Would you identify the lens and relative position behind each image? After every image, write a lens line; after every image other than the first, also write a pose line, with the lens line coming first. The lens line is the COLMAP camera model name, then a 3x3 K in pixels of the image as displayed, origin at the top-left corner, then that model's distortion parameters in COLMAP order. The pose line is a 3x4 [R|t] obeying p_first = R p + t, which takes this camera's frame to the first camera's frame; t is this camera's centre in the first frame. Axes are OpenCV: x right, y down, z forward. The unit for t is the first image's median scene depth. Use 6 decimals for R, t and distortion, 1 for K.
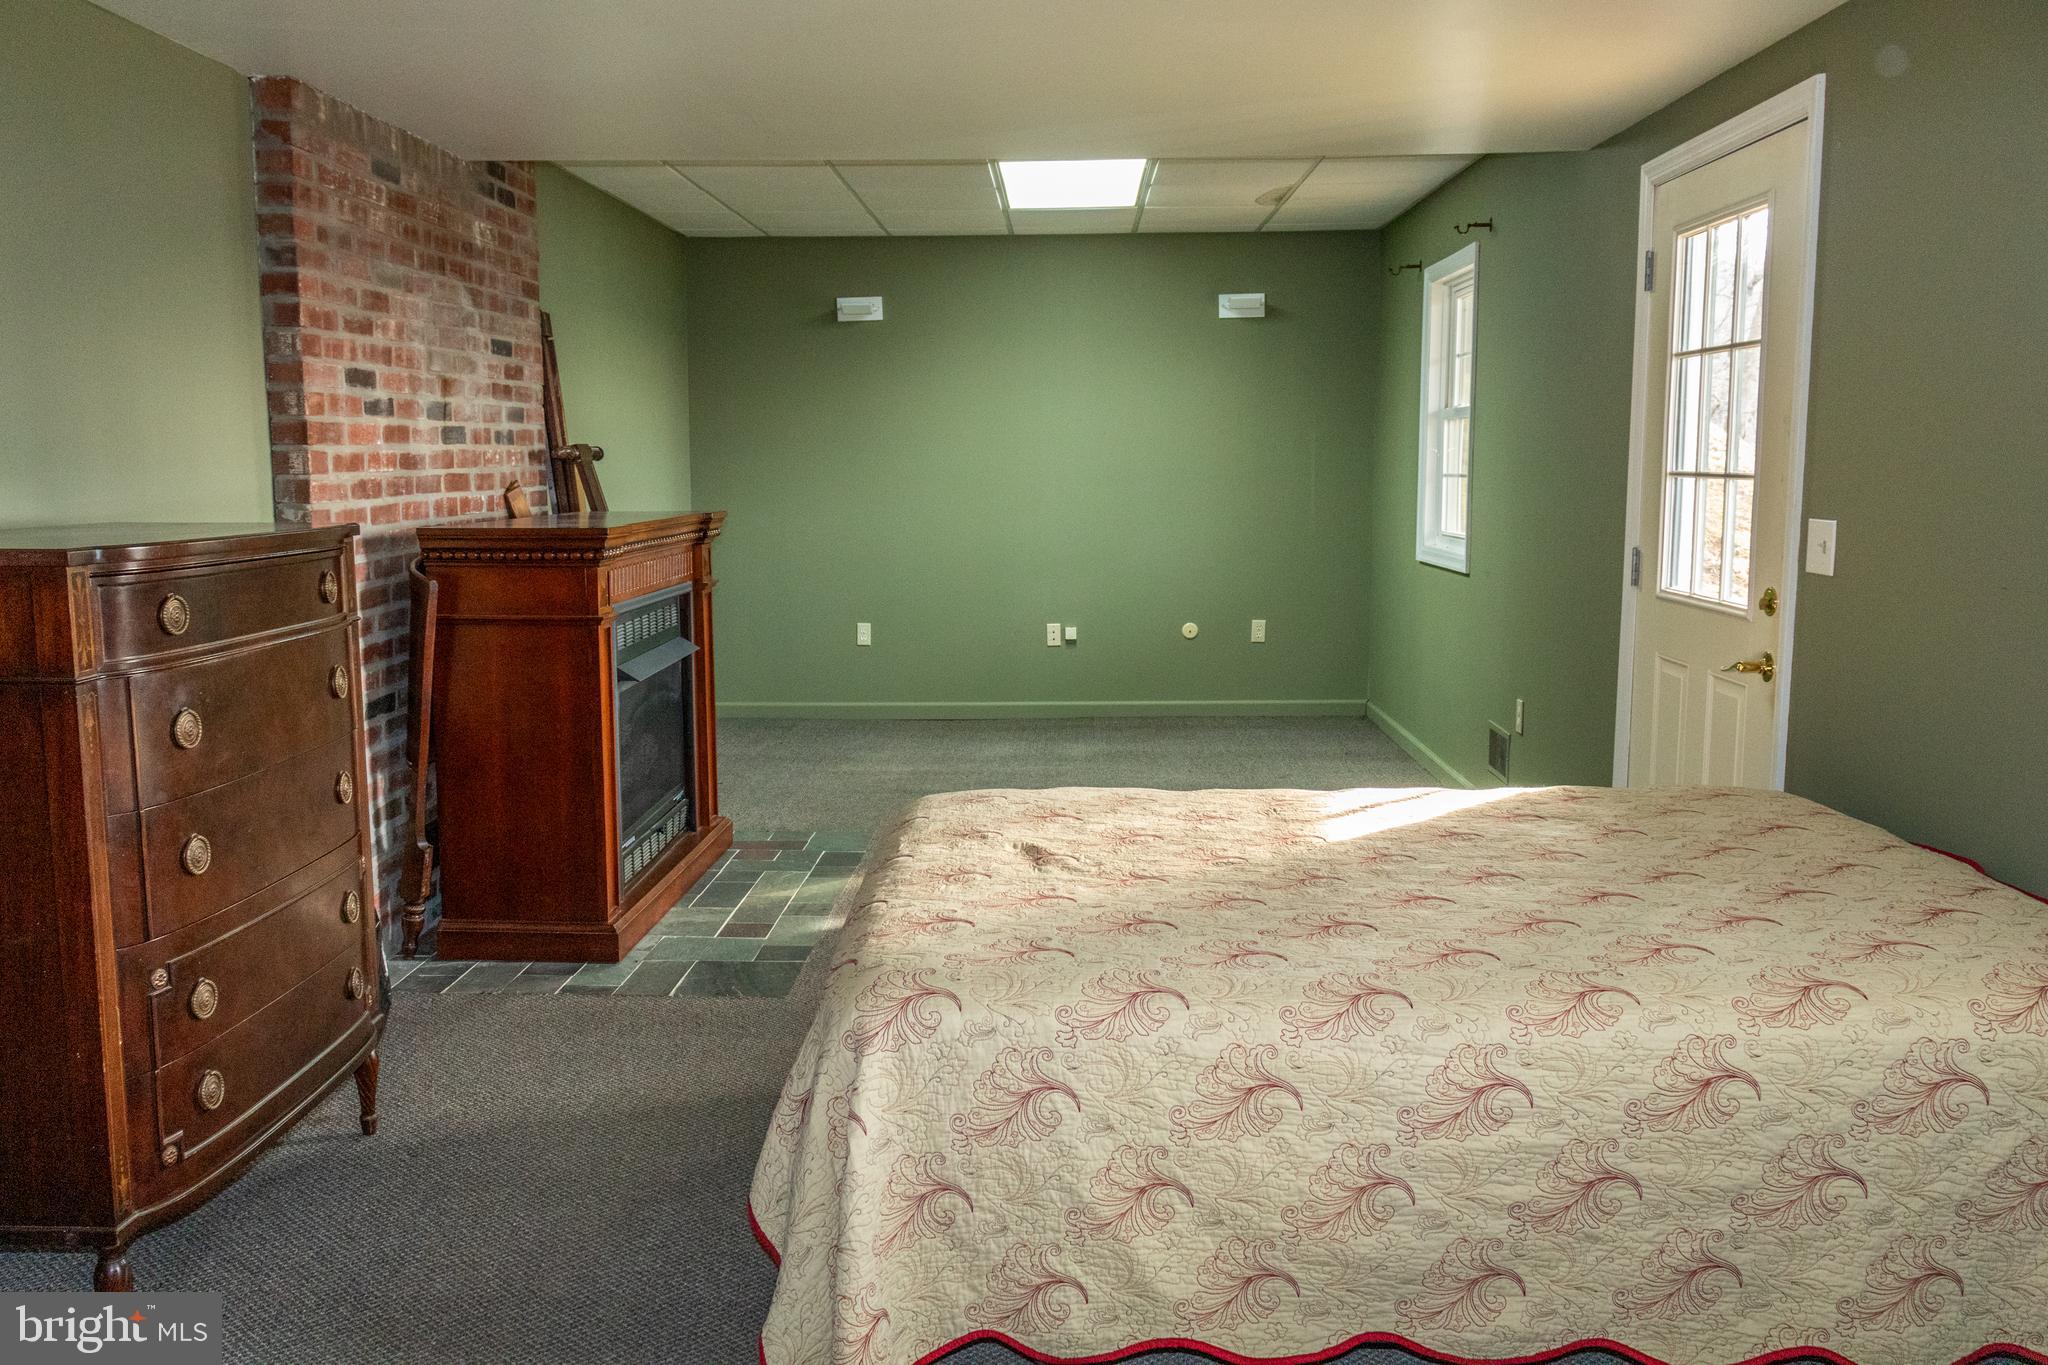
lens RADIAL K [[1638.5, 0, 1024.7], [0, 1638.5, 694.3], [0, 0, 1]] dist [0.005168, -0.004469]
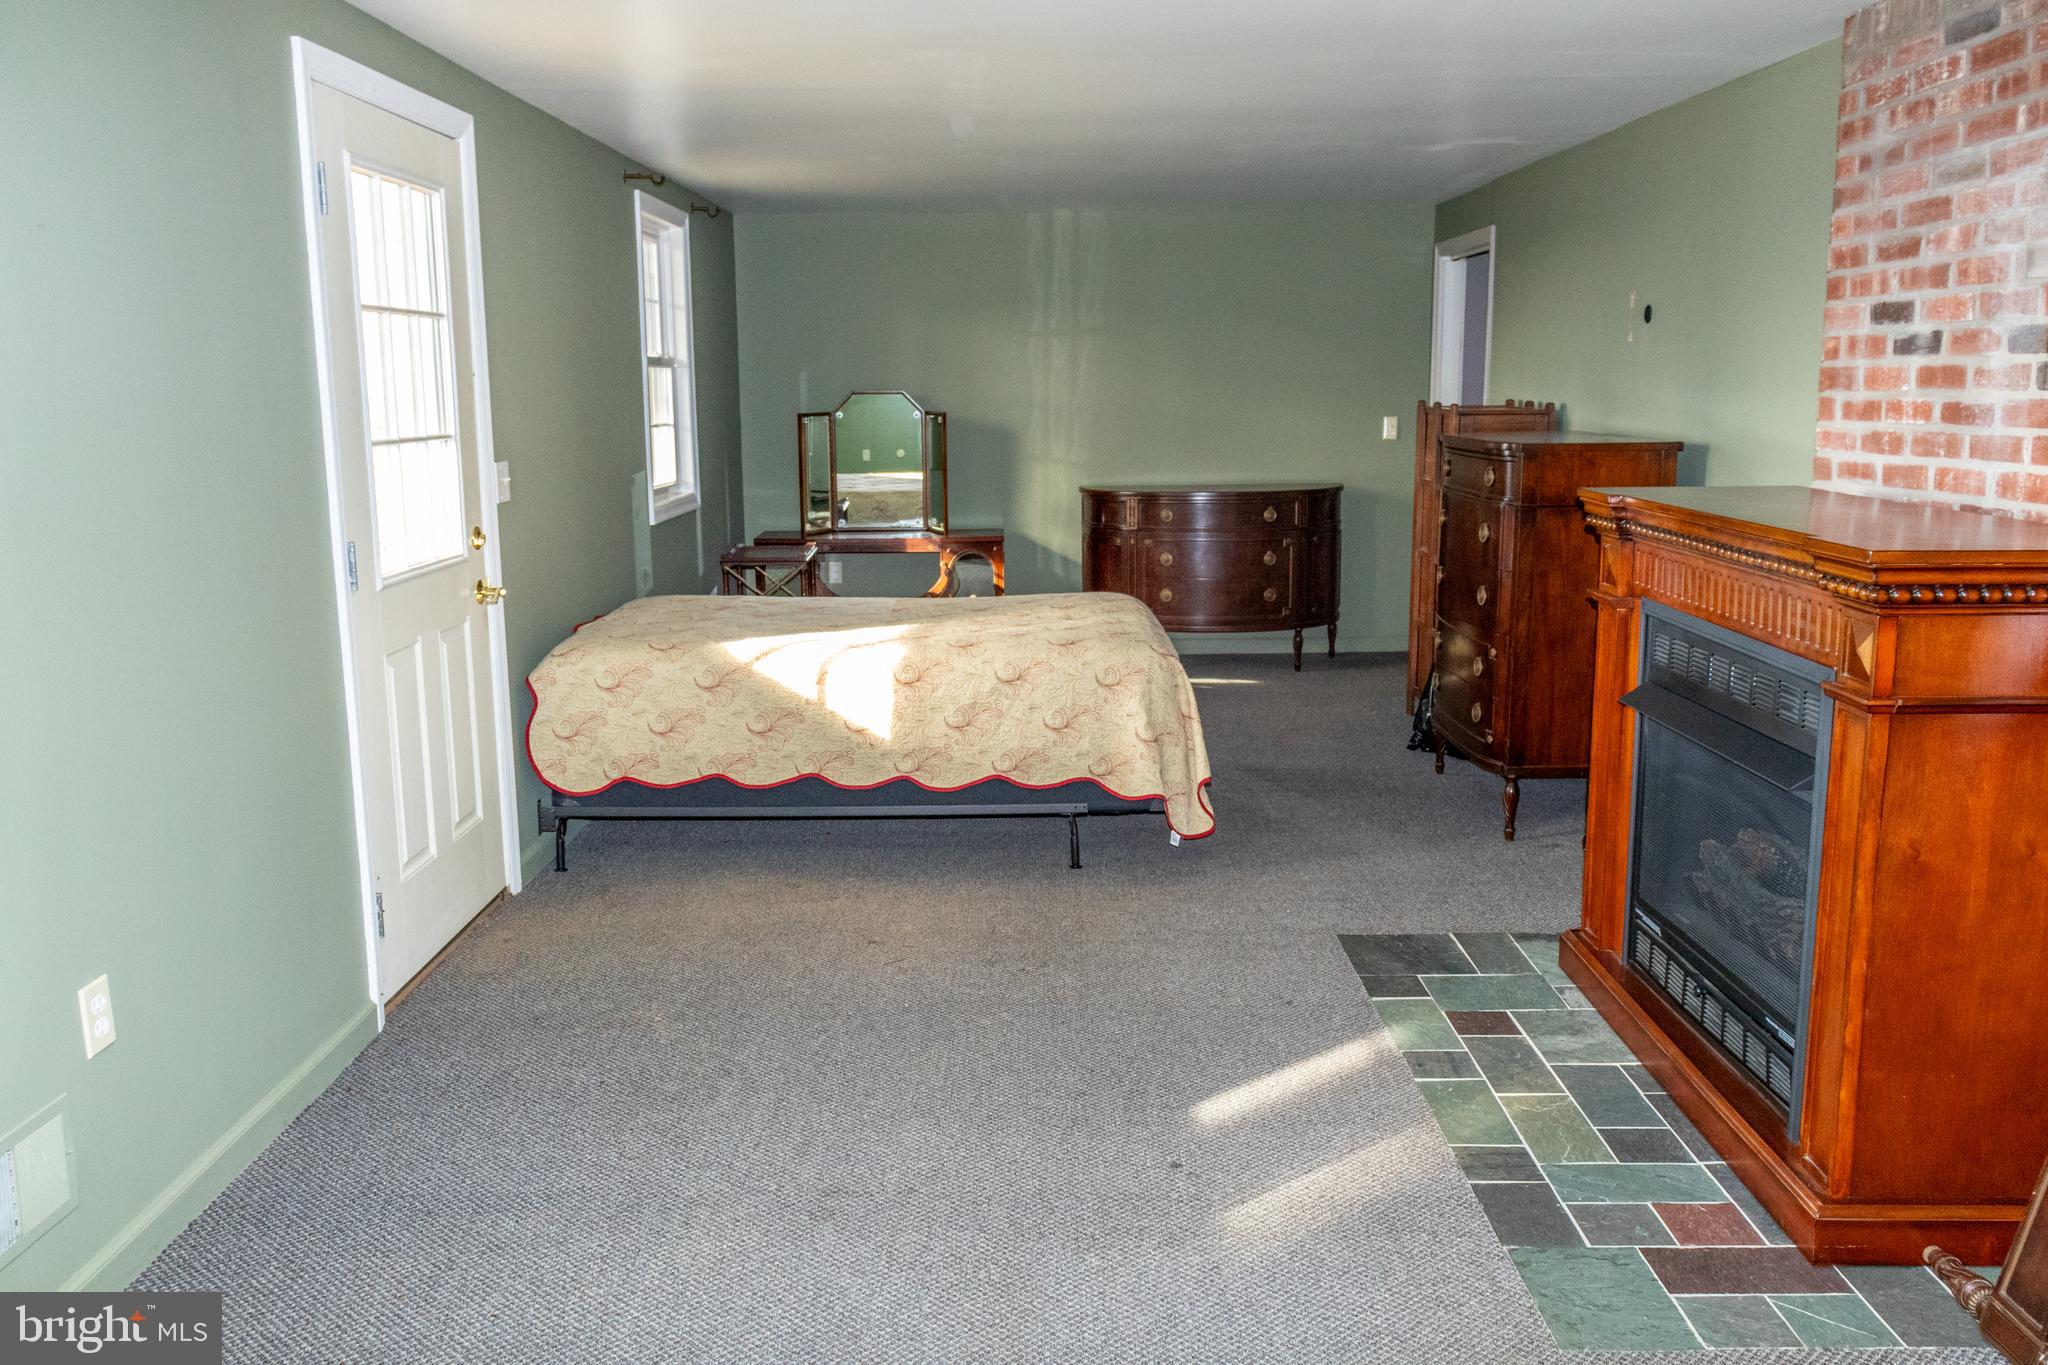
lens RADIAL K [[1638.5, 0, 1024.7], [0, 1638.5, 694.3], [0, 0, 1]] dist [0.005168, -0.004469]
pose [[-0.999574, 0.017282, -0.023530, 0.068779], [0.008592, 0.944412, 0.328651, -0.283484], [0.027901, 0.328309, -0.944158, 1.820402]]
